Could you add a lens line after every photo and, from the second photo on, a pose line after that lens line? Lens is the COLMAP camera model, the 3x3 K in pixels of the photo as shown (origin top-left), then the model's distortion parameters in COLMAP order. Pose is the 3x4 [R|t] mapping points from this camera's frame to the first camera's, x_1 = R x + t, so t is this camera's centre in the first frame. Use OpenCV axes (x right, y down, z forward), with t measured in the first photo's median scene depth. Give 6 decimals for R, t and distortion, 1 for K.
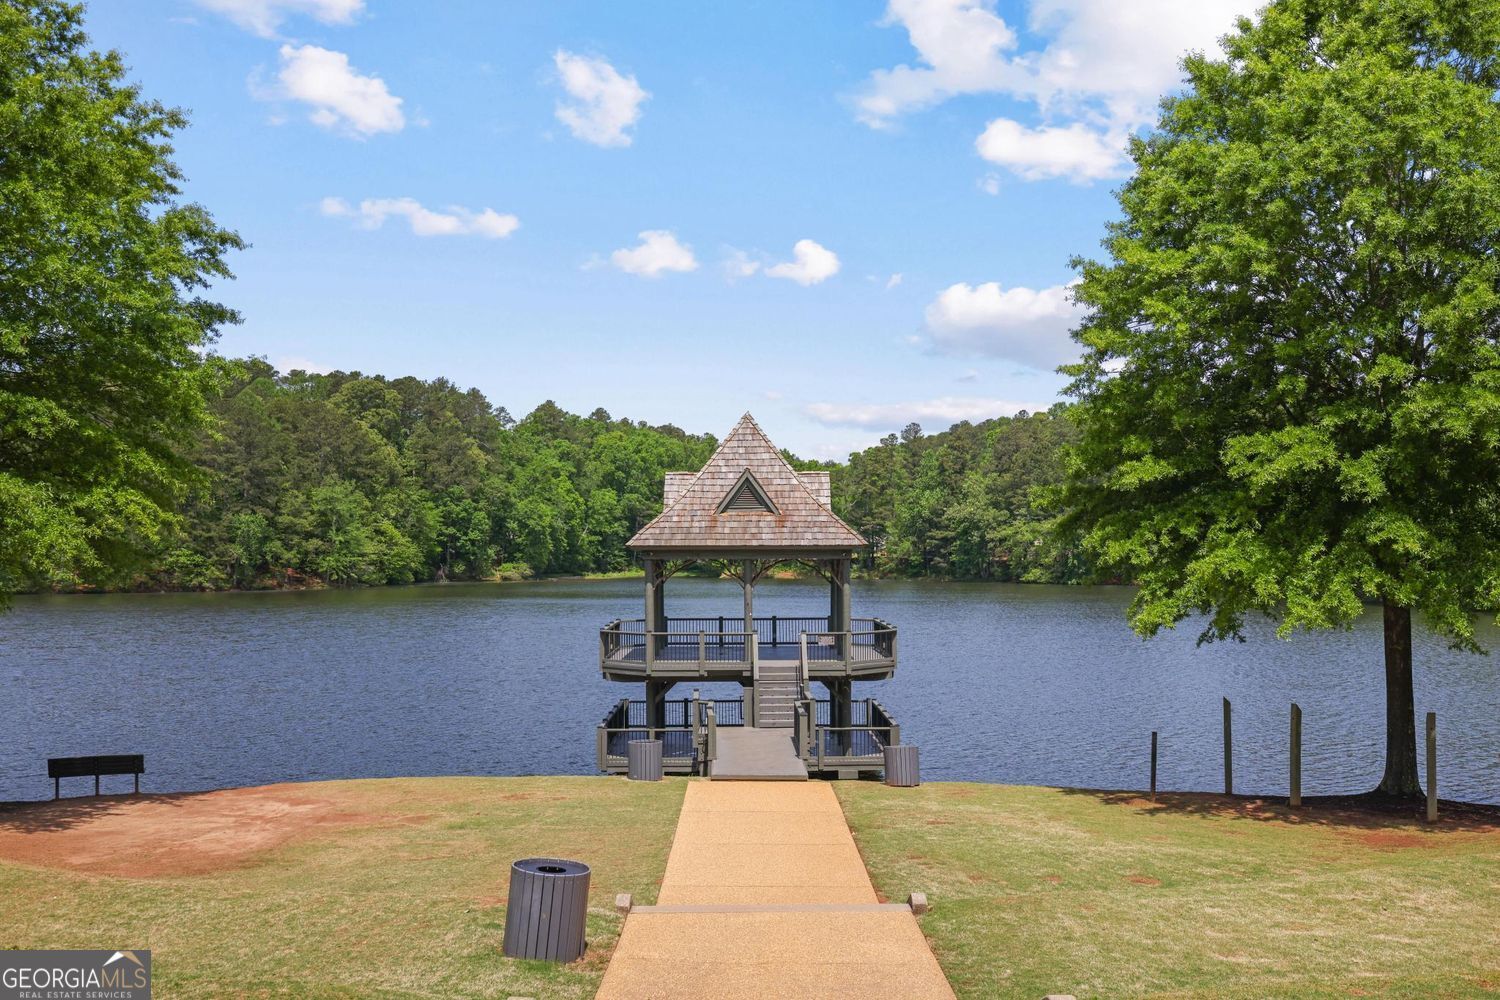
lens RADIAL K [[1456.4, 0, 748.2], [0, 1456.4, 498.7], [0, 0, 1]] dist [-0.024586, 0.000000]
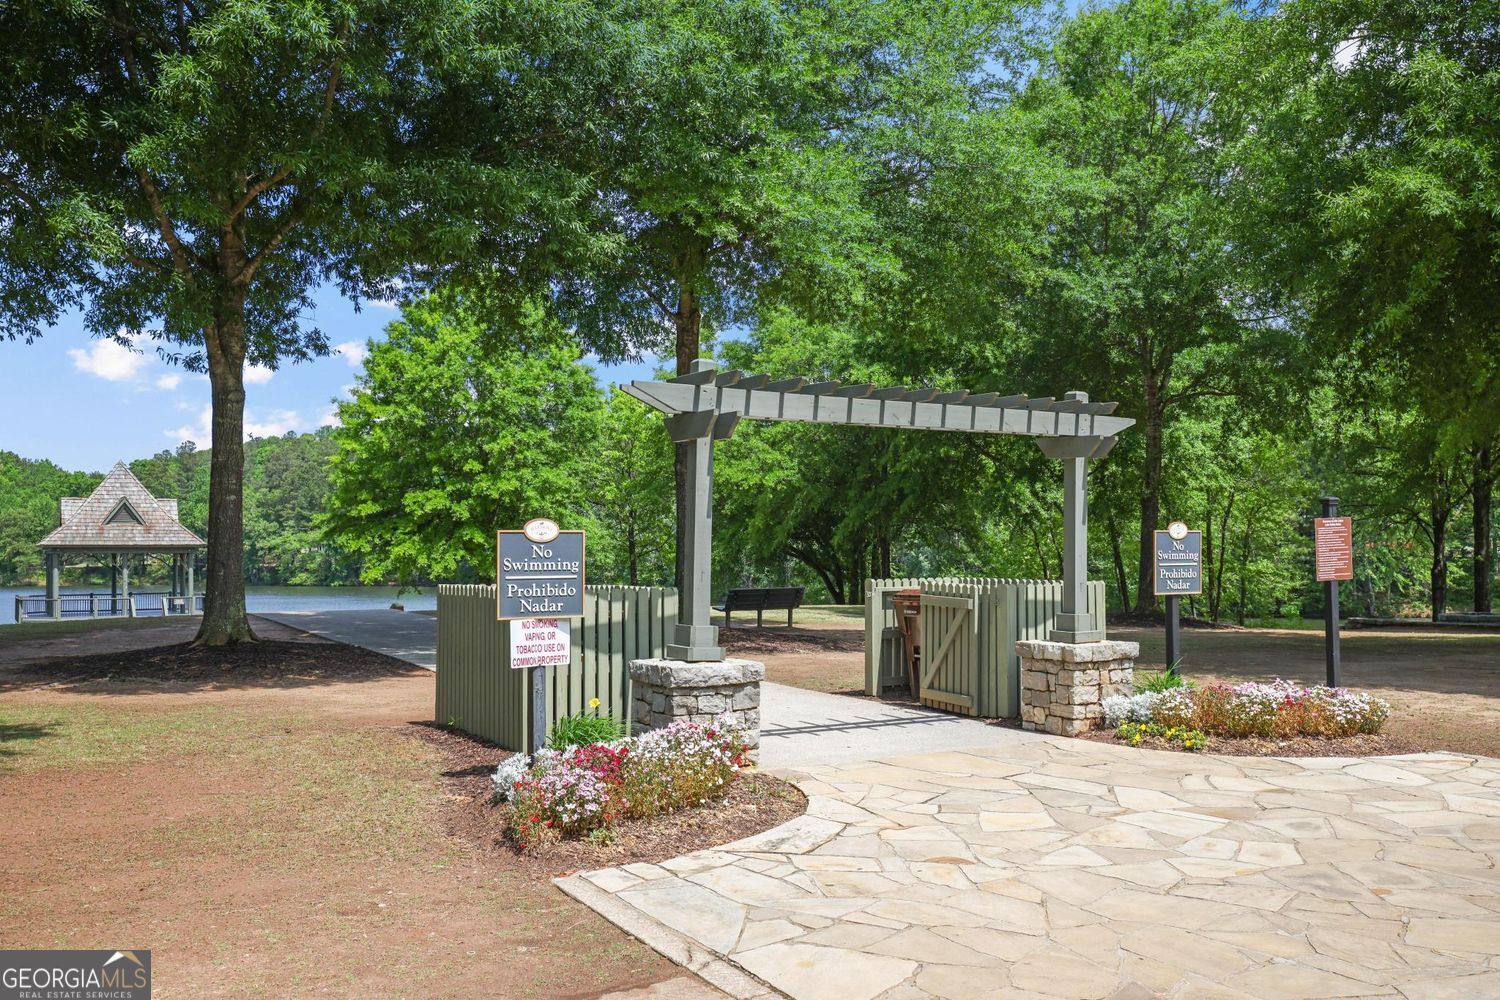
lens RADIAL K [[1316.7, 0, 754.8], [0, 1316.7, 492.7], [0, 0, 1]] dist [0.008131, 0.002153]
pose [[0.864361, 0.020192, 0.502467, -0.016215], [-0.012758, 0.999752, -0.018231, -0.000932], [-0.502710, 0.009348, 0.864404, -0.073890]]
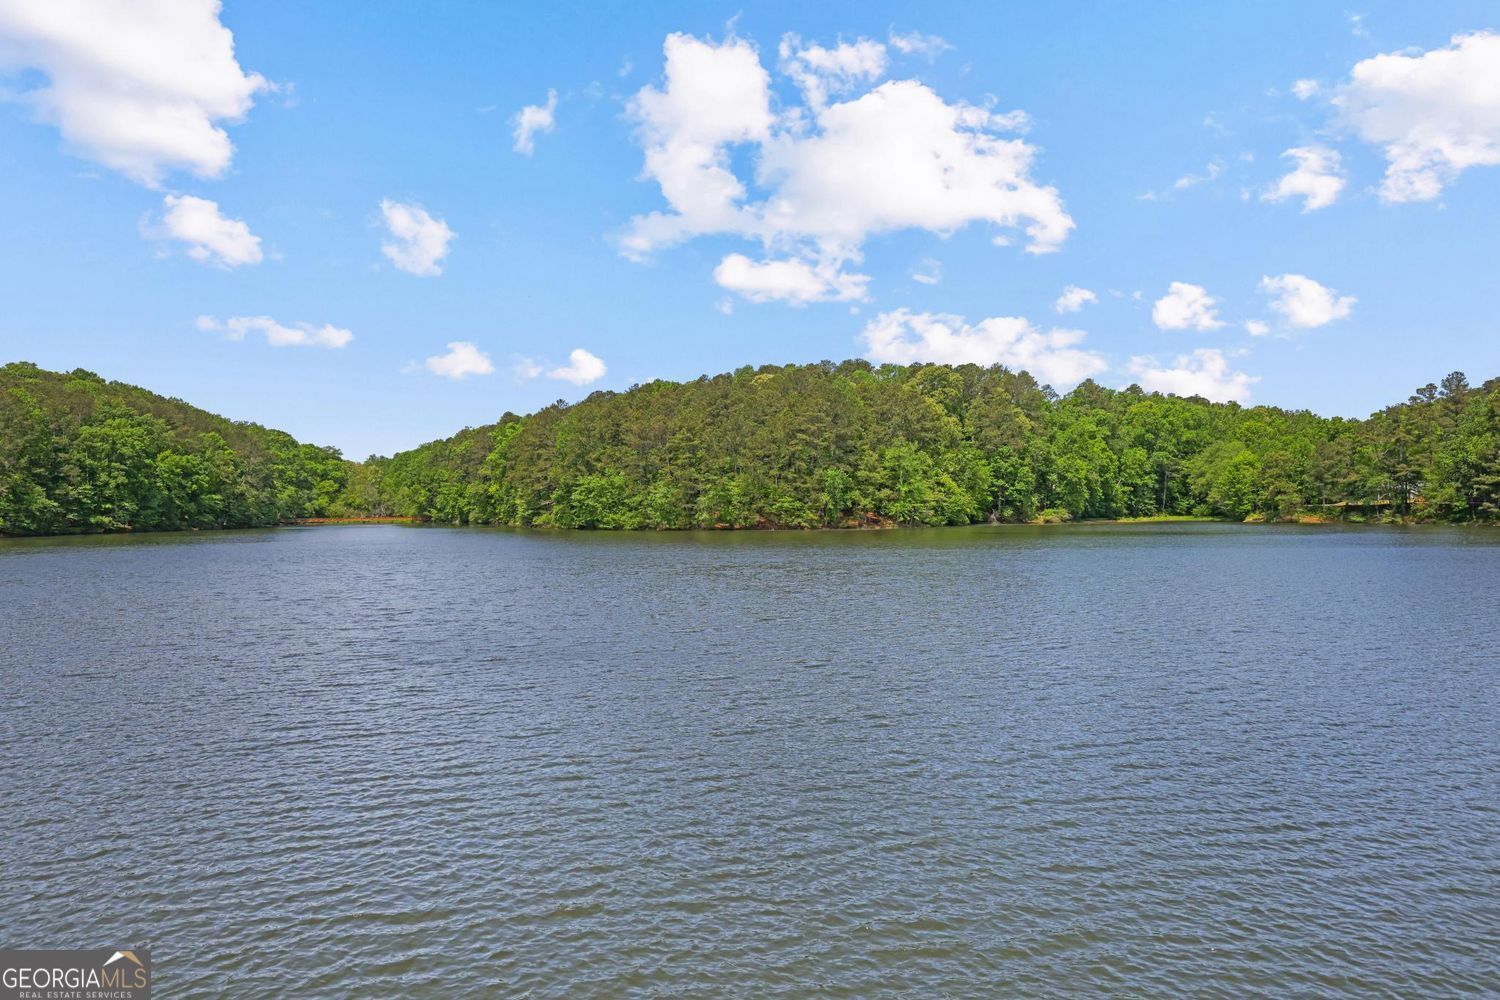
lens RADIAL K [[998.8, 0, 744.8], [0, 998.8, 511.6], [0, 0, 1]] dist [0.007132, 0.001509]
pose [[0.886885, 0.001313, -0.461988, -0.004287], [0.018779, 0.999067, 0.038889, 0.010262], [0.461608, -0.043166, 0.886033, 0.155138]]
